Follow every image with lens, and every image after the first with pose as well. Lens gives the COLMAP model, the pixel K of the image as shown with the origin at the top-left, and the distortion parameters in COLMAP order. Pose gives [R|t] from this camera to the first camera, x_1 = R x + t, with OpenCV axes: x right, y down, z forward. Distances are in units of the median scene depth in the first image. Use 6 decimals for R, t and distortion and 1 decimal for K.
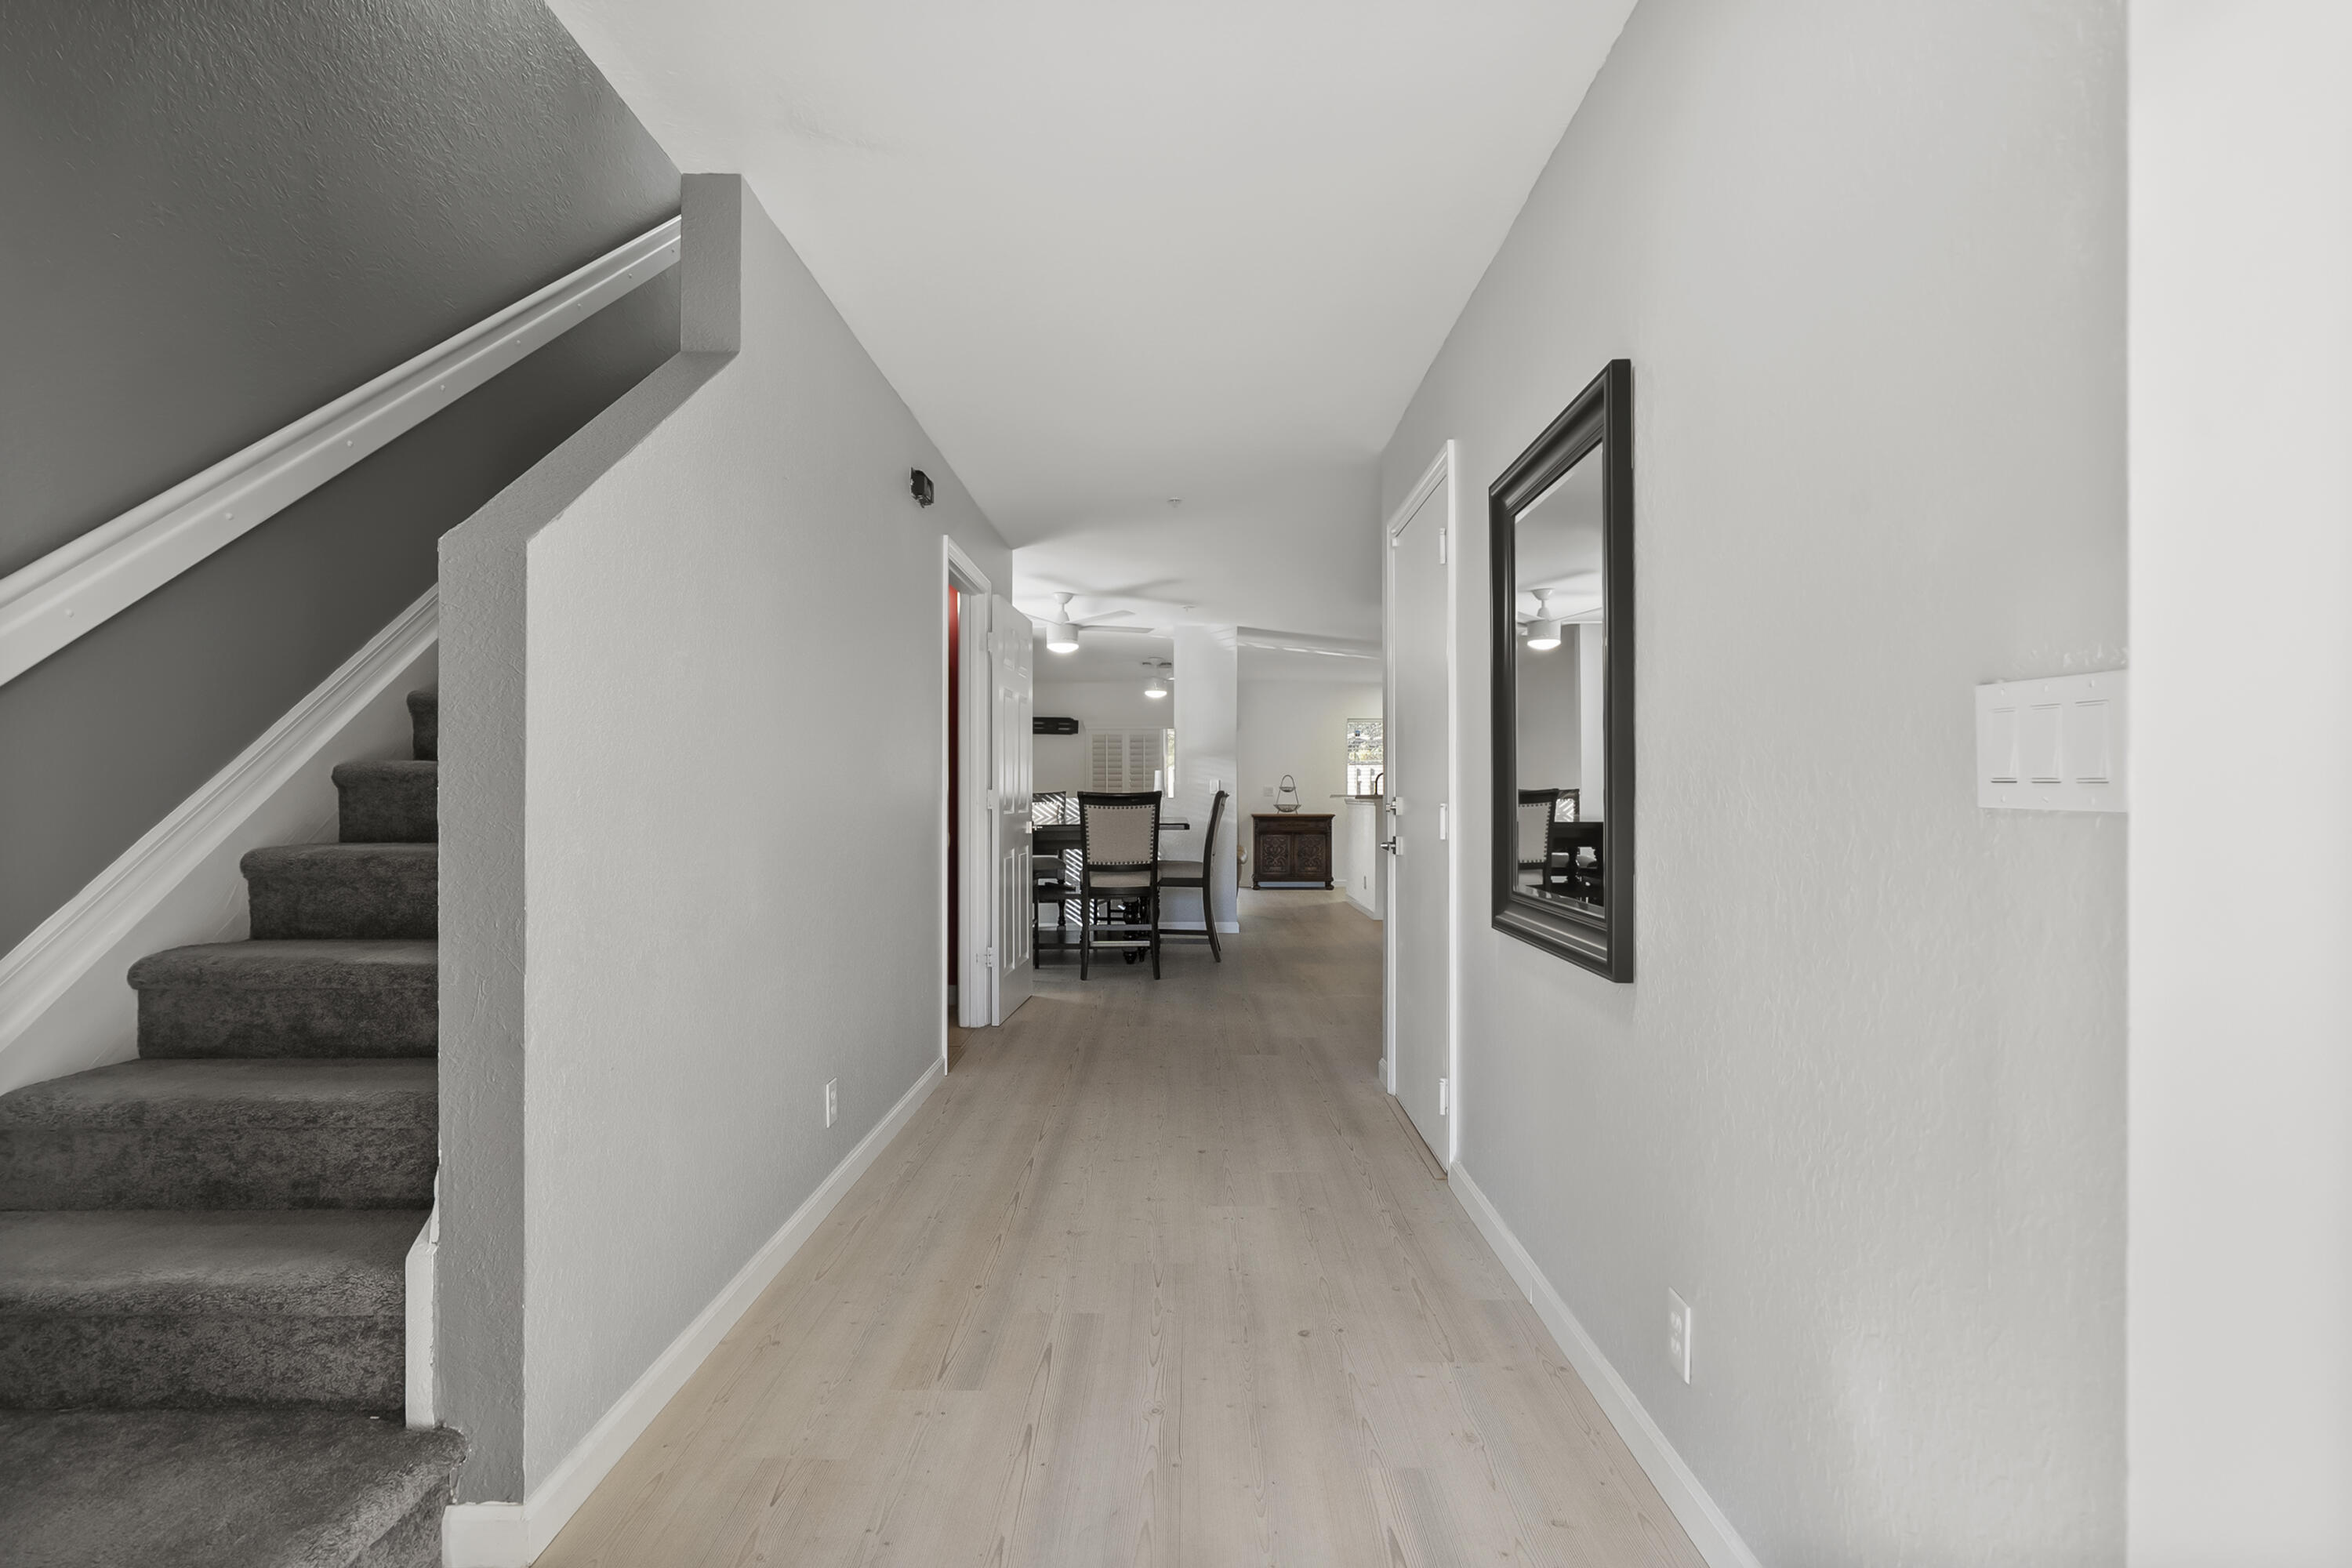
lens RADIAL K [[1078.3, 0, 1180.6], [0, 1078.3, 785.2], [0, 0, 1]] dist [-0.002898, 0.001468]
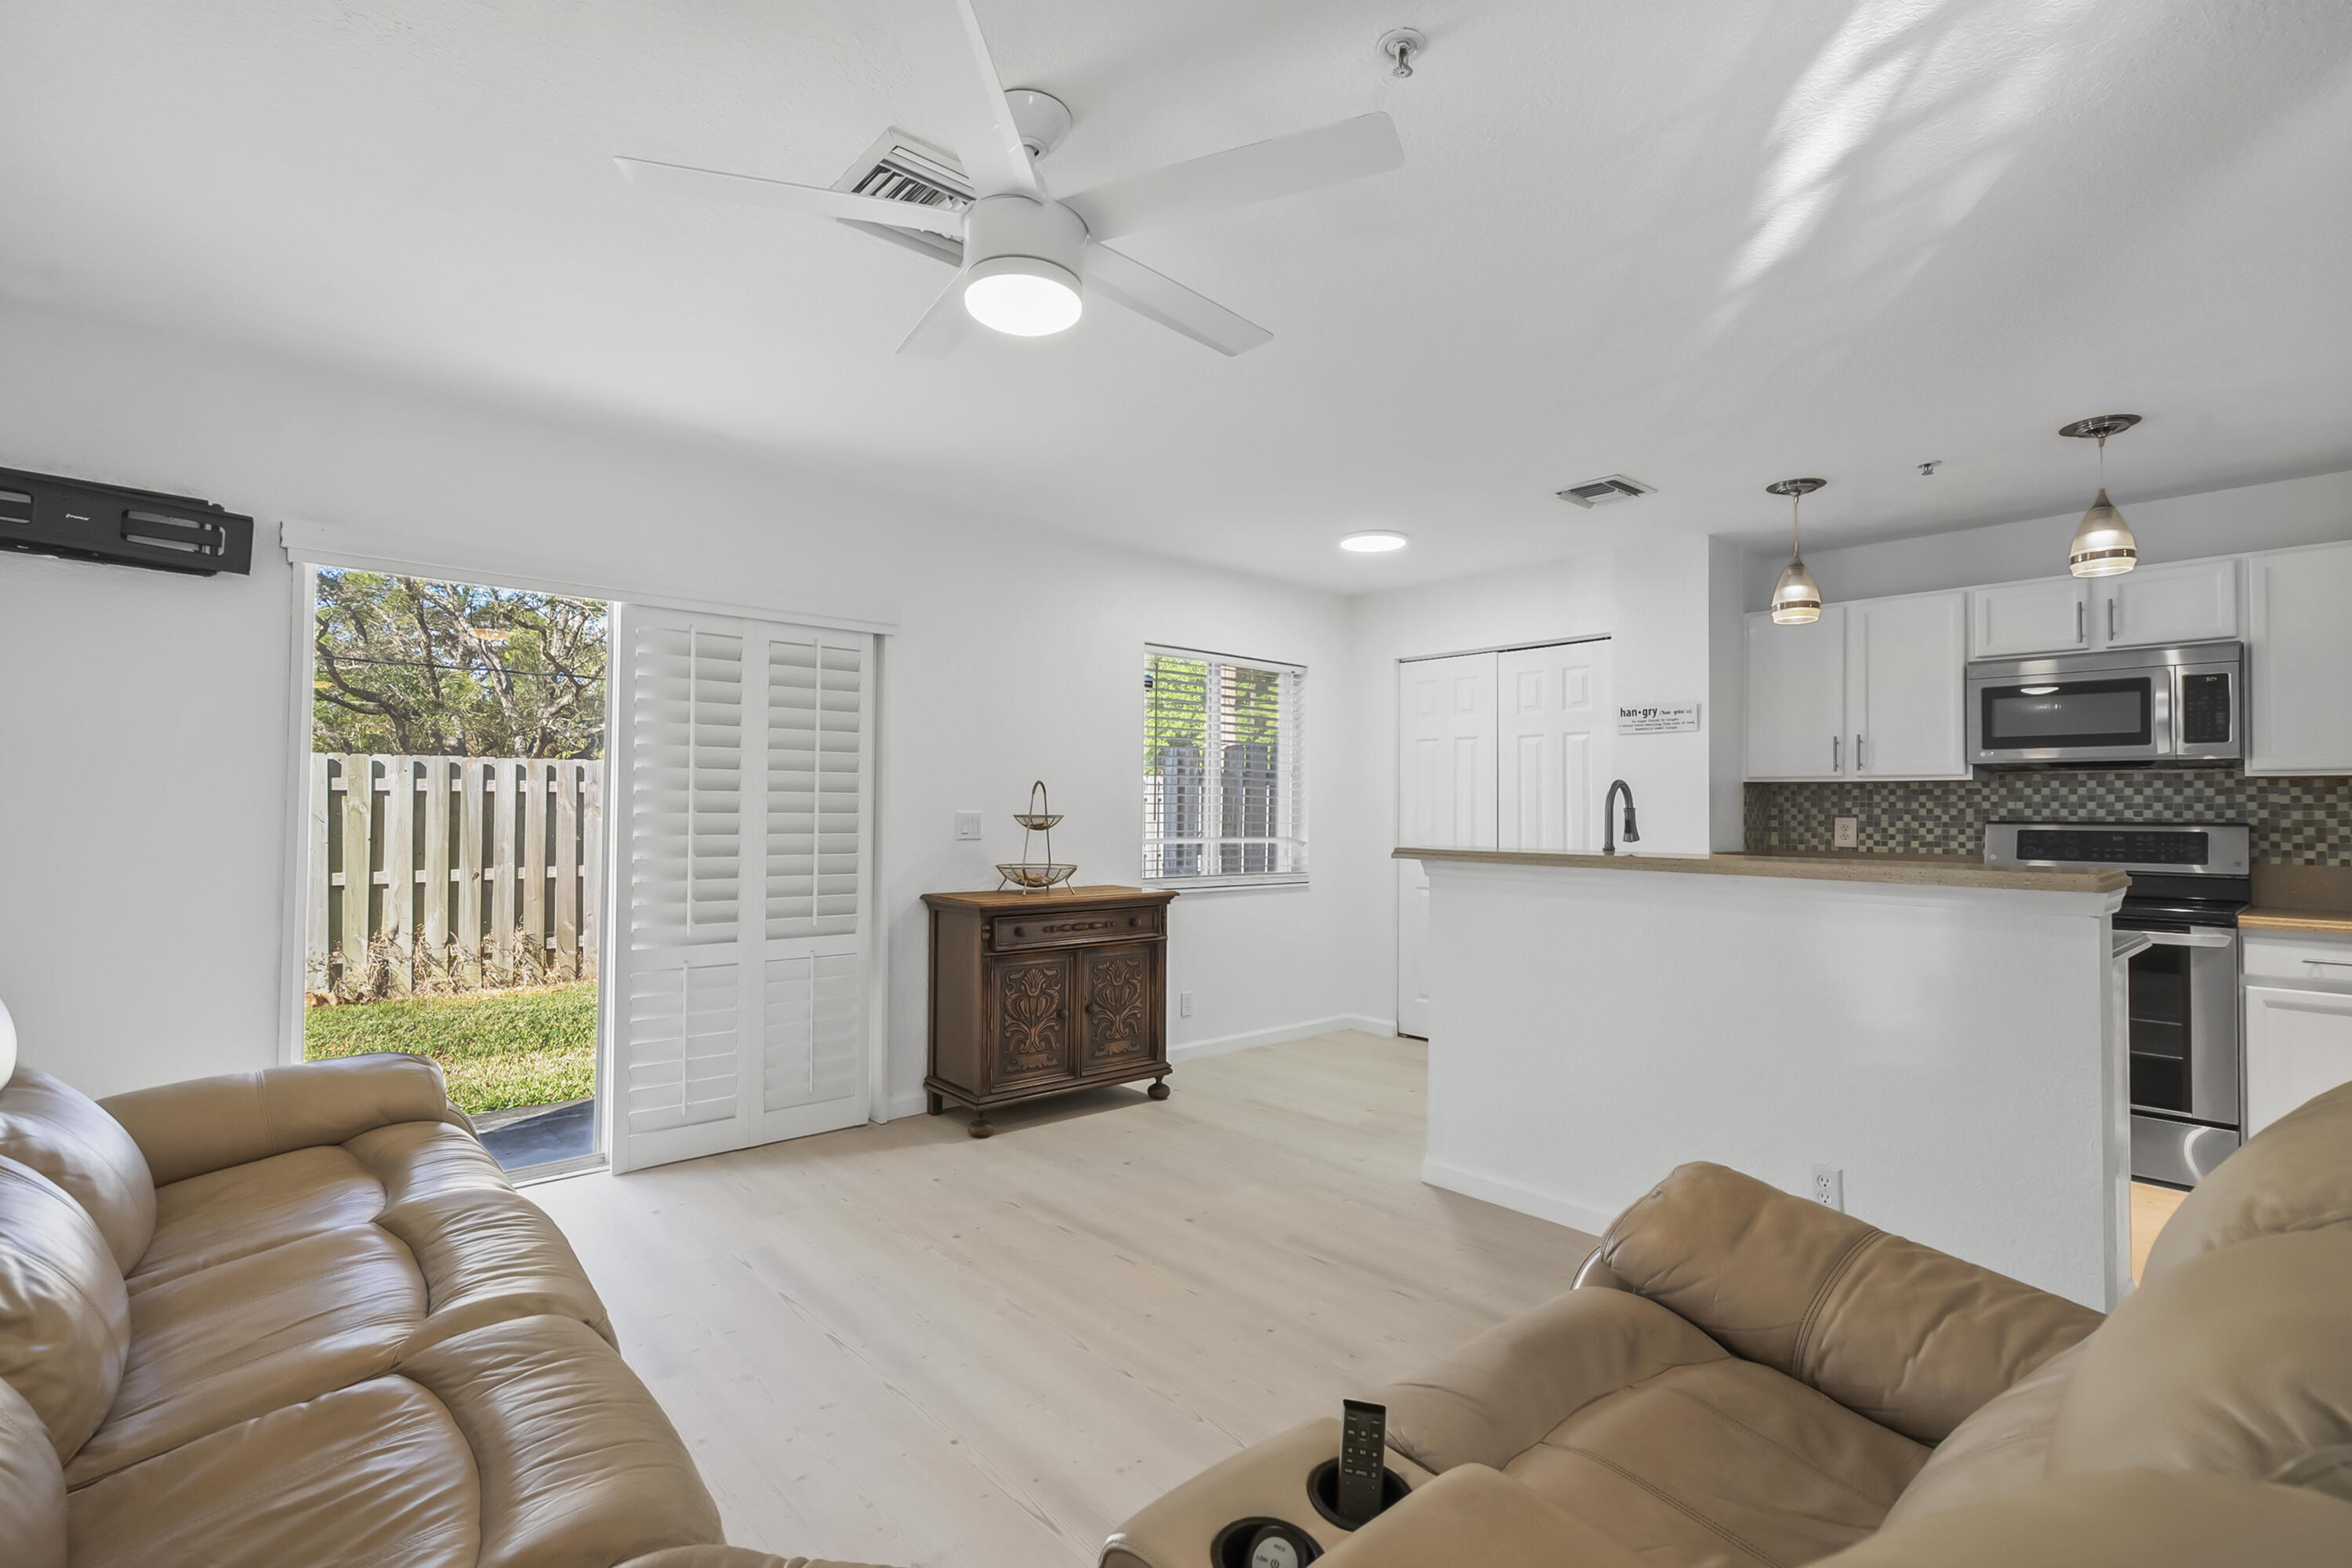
lens RADIAL K [[1078.3, 0, 1180.0], [0, 1078.3, 785.8], [0, 0, 1]] dist [-0.002898, 0.001468]
pose [[0.747127, 0.019820, 0.664386, -0.099463], [-0.007469, 0.999743, -0.021425, -0.001019], [-0.664640, 0.011045, 0.747082, 0.712812]]
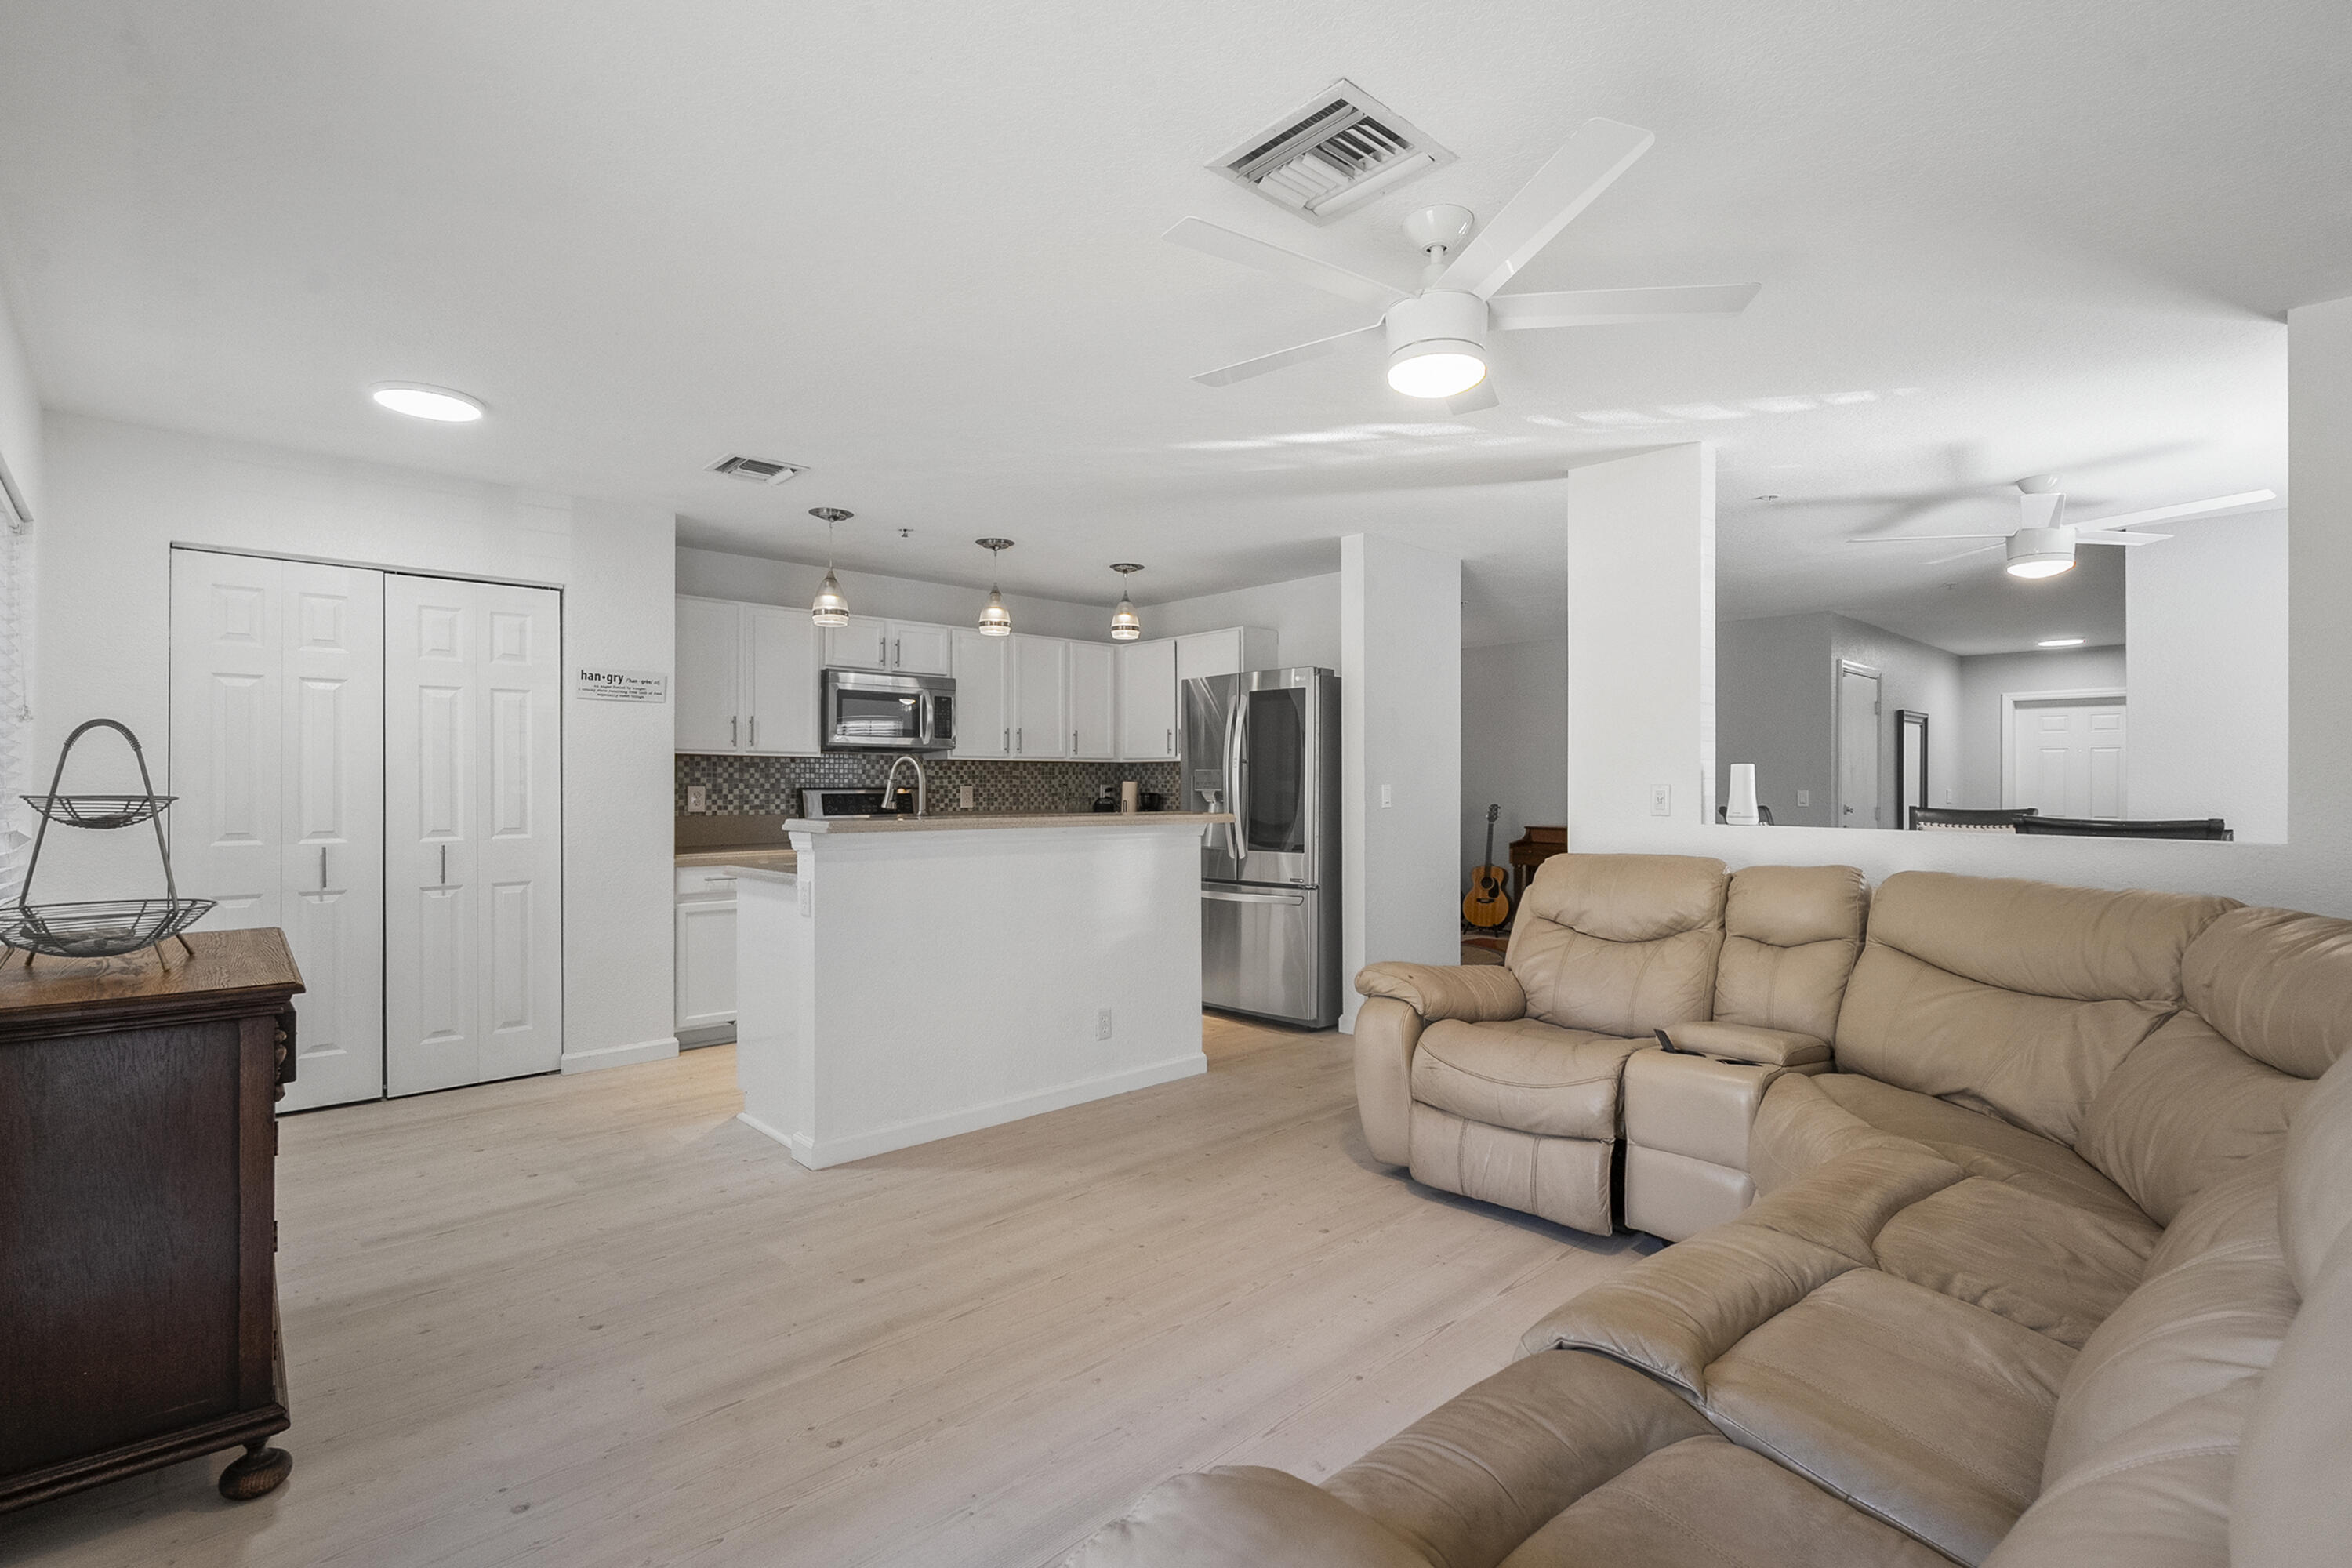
lens RADIAL K [[1078.3, 0, 1166.8], [0, 1078.3, 779.5], [0, 0, 1]] dist [-0.002898, 0.001468]
pose [[-0.671623, 0.003144, 0.740887, -0.121852], [-0.001313, 0.999984, -0.005434, -0.000223], [-0.740892, -0.004622, -0.671608, 0.997418]]
